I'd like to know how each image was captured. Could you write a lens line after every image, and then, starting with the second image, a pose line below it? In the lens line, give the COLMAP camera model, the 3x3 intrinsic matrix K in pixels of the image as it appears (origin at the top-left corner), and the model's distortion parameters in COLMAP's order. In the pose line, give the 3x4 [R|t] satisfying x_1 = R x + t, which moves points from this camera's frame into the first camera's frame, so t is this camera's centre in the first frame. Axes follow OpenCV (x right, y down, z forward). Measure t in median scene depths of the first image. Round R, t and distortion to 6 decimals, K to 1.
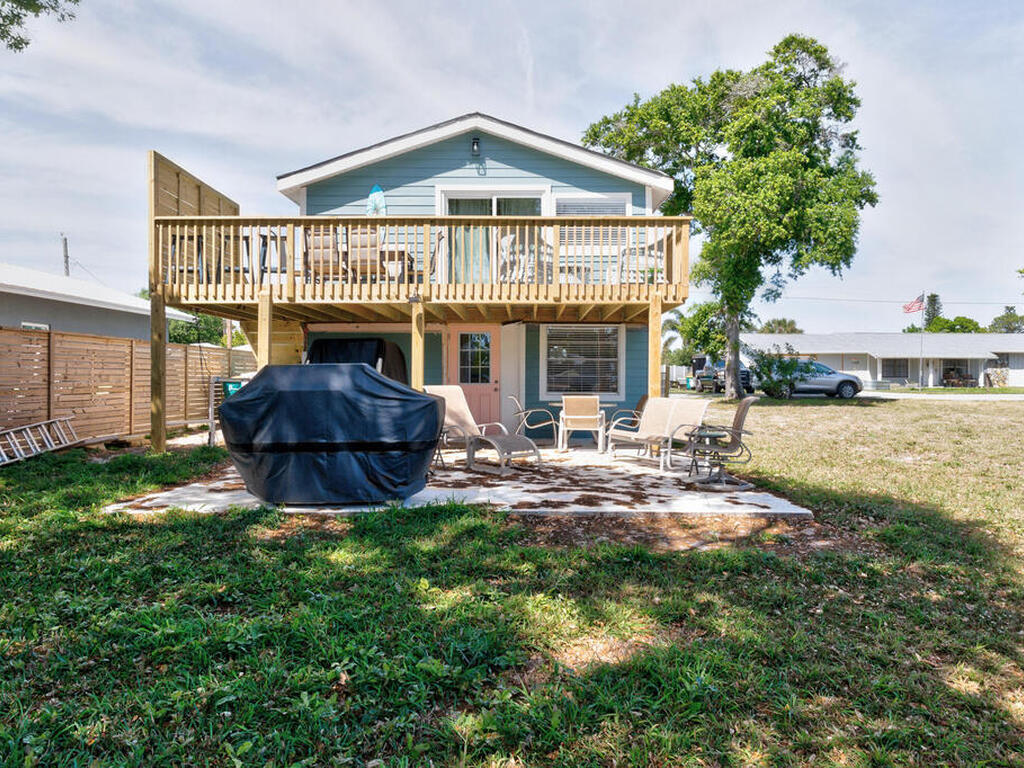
lens RADIAL K [[739.7, 0, 512.3], [0, 739.7, 382.7], [0, 0, 1]] dist [0.006710, 0.002794]
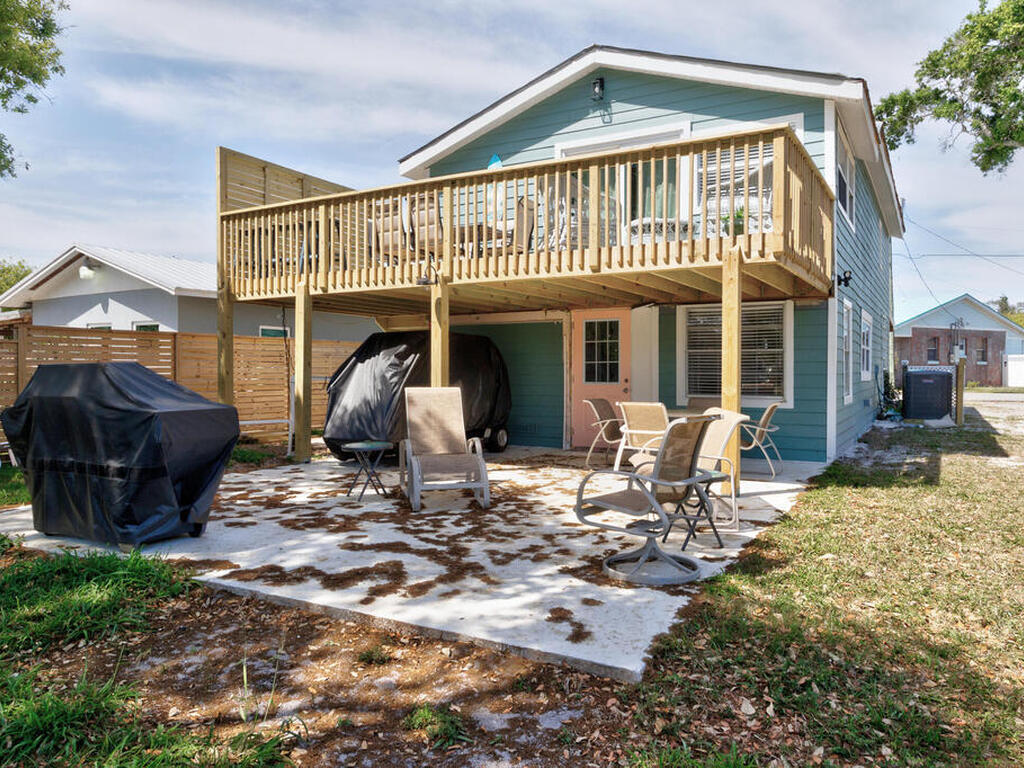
lens RADIAL K [[739.7, 0, 512.6], [0, 739.7, 381.3], [0, 0, 1]] dist [0.006710, 0.002794]
pose [[0.879440, 0.003323, -0.475997, 0.252812], [-0.001034, 0.999987, 0.005071, -0.004368], [0.476008, -0.003968, 0.879432, 0.245161]]
